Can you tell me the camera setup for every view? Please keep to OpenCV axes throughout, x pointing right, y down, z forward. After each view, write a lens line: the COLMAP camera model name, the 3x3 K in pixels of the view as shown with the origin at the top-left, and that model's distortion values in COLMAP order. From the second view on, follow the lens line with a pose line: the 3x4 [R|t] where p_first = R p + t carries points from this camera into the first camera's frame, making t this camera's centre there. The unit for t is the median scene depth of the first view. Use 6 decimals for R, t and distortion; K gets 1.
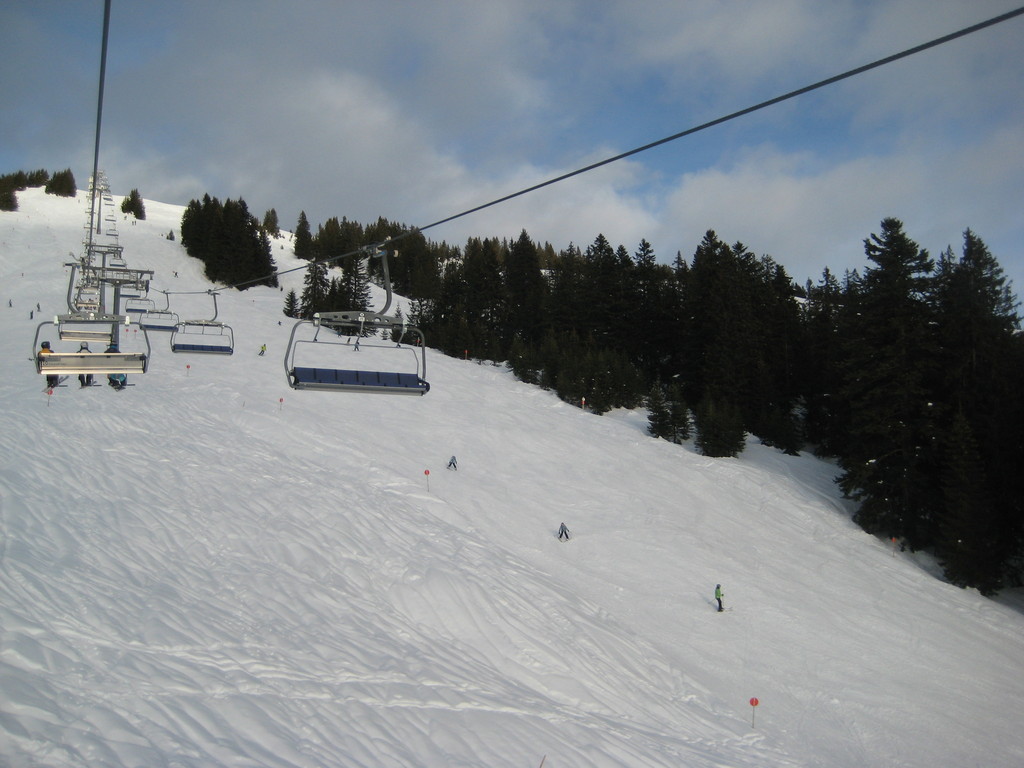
lens RADIAL K [[1052.6, 0, 512.0], [0, 1052.6, 384.0], [0, 0, 1]] dist [-0.170785, 0.229184]
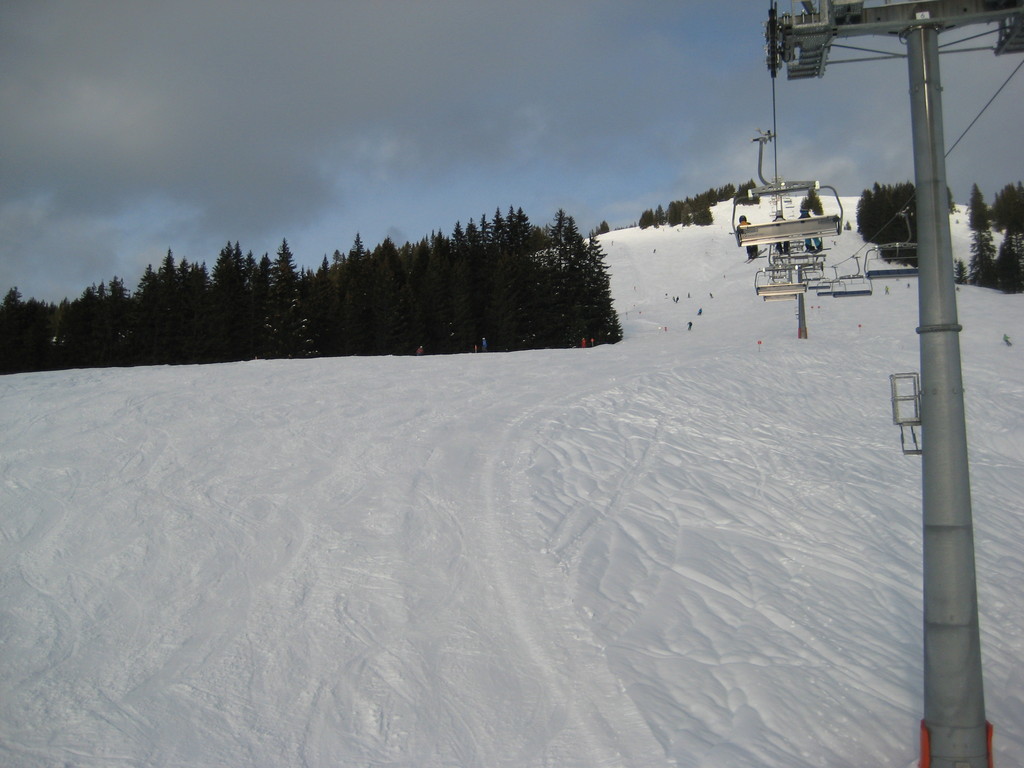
lens RADIAL K [[1052.6, 0, 512.0], [0, 1052.6, 384.0], [0, 0, 1]] dist [-0.170785, 0.229184]
pose [[0.794290, -0.070176, -0.603472, 0.117018], [0.075526, 0.997007, -0.016531, 0.046245], [0.602825, -0.032448, 0.797213, -0.288102]]
